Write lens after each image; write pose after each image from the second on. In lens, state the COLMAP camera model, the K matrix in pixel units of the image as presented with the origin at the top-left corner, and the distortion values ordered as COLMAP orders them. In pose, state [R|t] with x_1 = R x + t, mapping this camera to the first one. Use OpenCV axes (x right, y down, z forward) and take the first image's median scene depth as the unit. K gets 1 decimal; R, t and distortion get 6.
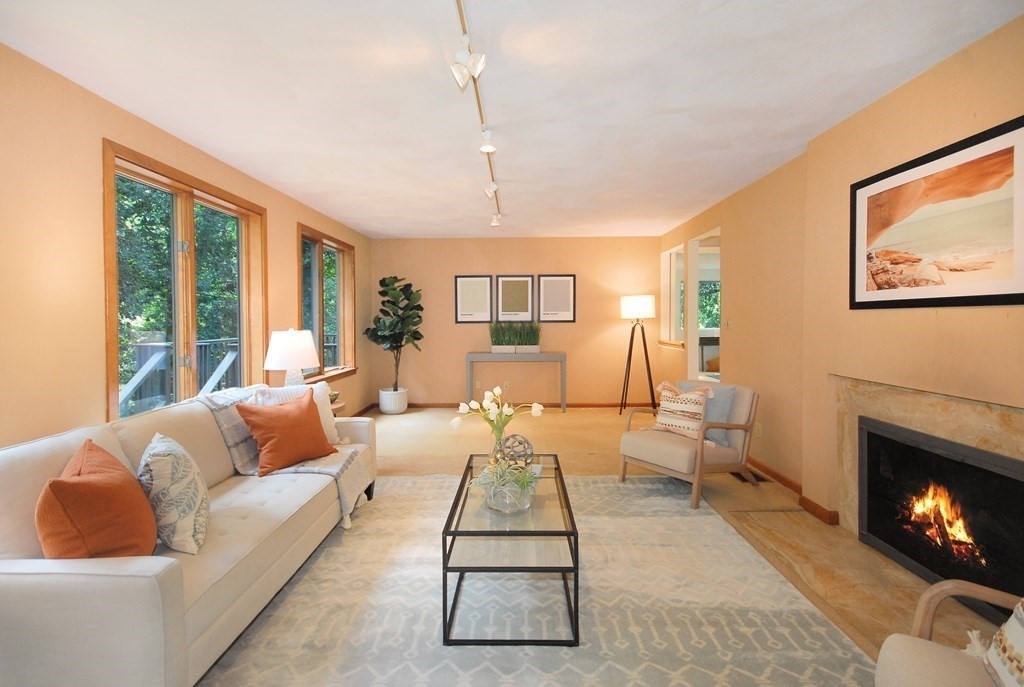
lens RADIAL K [[479.2, 0, 485.5], [0, 479.2, 327.4], [0, 0, 1]] dist [-0.000027, 0.000073]
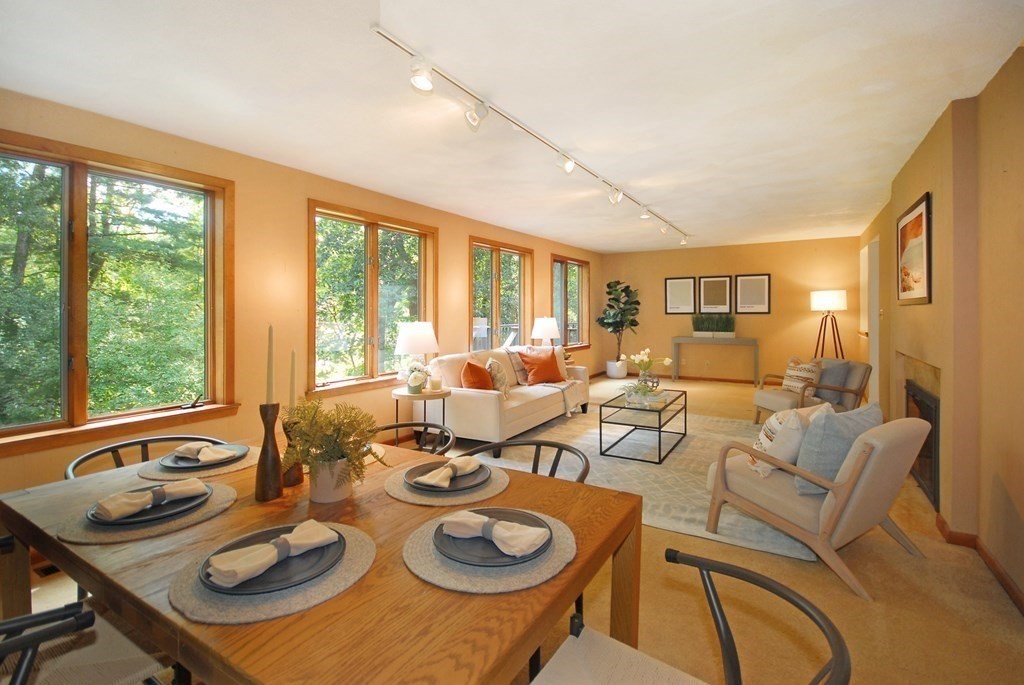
lens RADIAL K [[491.7, 0, 477.4], [0, 491.7, 313.7], [0, 0, 1]] dist [0.000320, -0.011139]
pose [[0.850295, 0.003736, -0.526293, 0.223171], [-0.009901, 0.999911, -0.008897, 0.007556], [0.526213, 0.012776, 0.850257, -0.450778]]
